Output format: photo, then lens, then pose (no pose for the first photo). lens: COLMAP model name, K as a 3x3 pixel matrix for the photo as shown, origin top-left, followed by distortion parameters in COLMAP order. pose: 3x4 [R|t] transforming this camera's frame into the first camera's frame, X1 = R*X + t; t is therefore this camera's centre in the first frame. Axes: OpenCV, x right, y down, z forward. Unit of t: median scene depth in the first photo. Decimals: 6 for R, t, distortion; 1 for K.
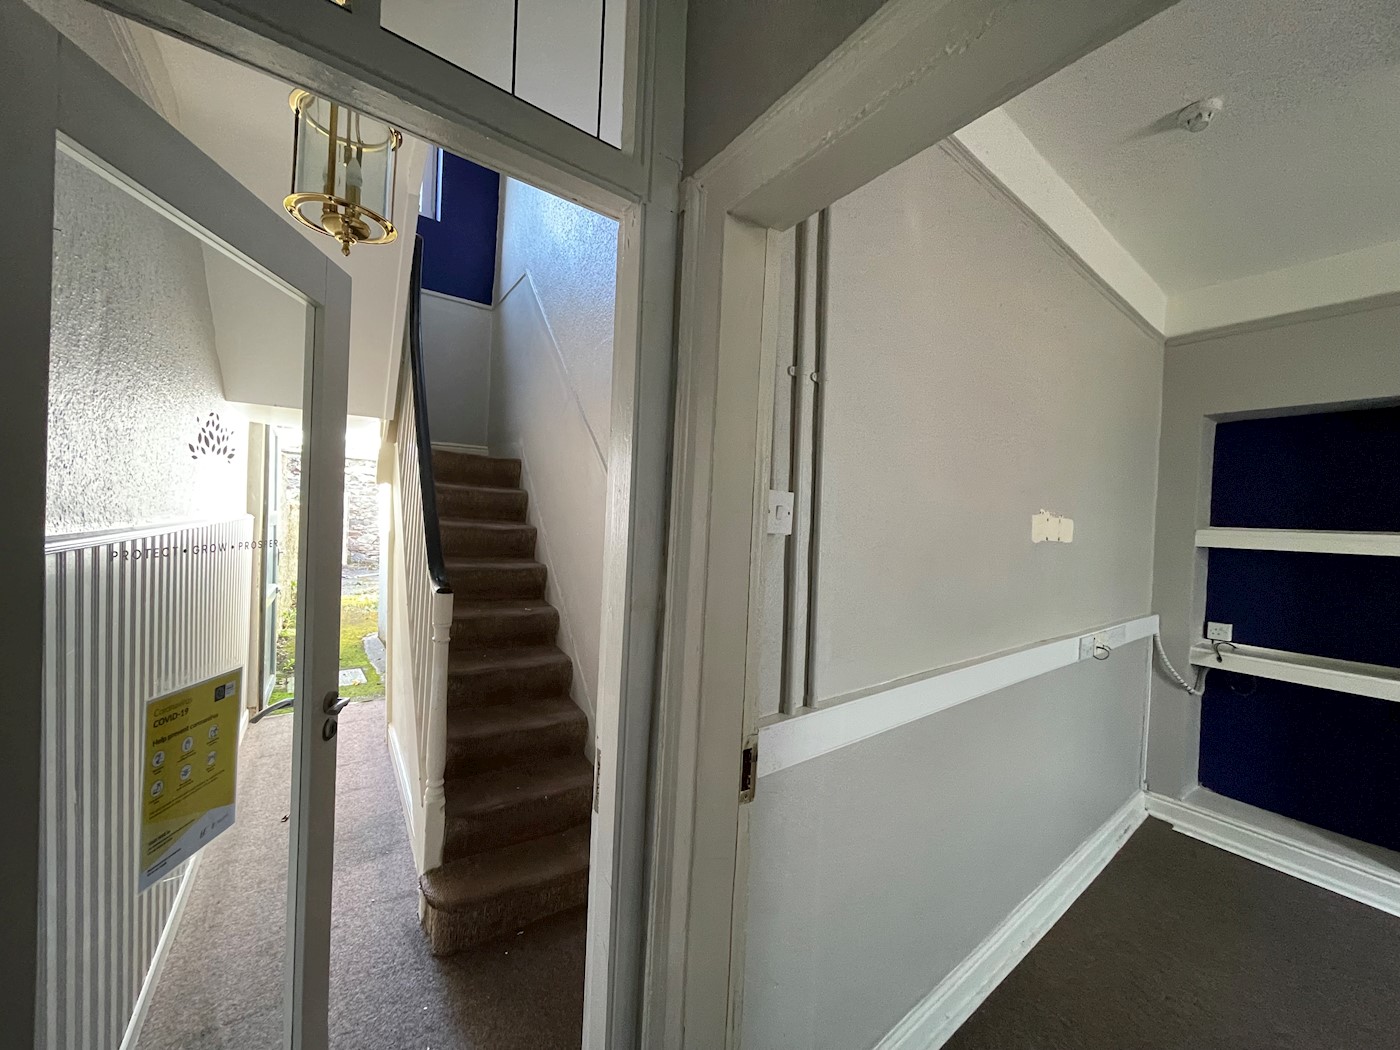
lens RADIAL K [[561.5, 0, 700.0], [0, 561.5, 525.0], [0, 0, 1]] dist [-0.003583, -0.000615]
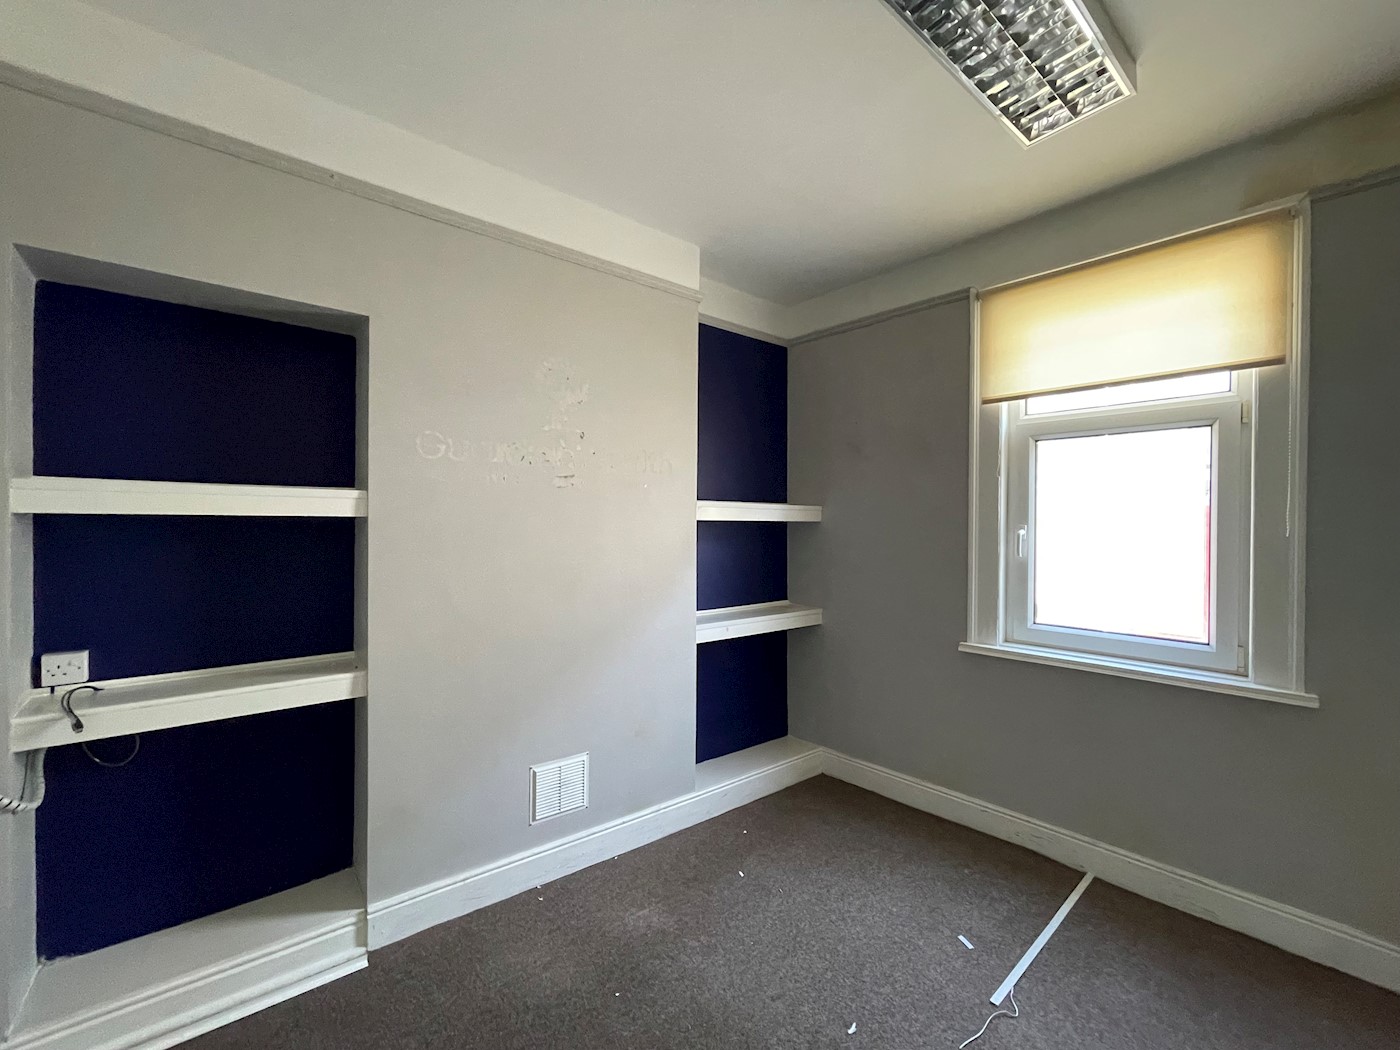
lens RADIAL K [[561.5, 0, 700.0], [0, 561.5, 525.0], [0, 0, 1]] dist [-0.003583, -0.000615]
pose [[-0.084243, -0.049359, 0.995222, 0.344543], [-0.004913, 0.998781, 0.049119, 0.022194], [-0.996433, -0.000752, -0.084383, 0.432633]]
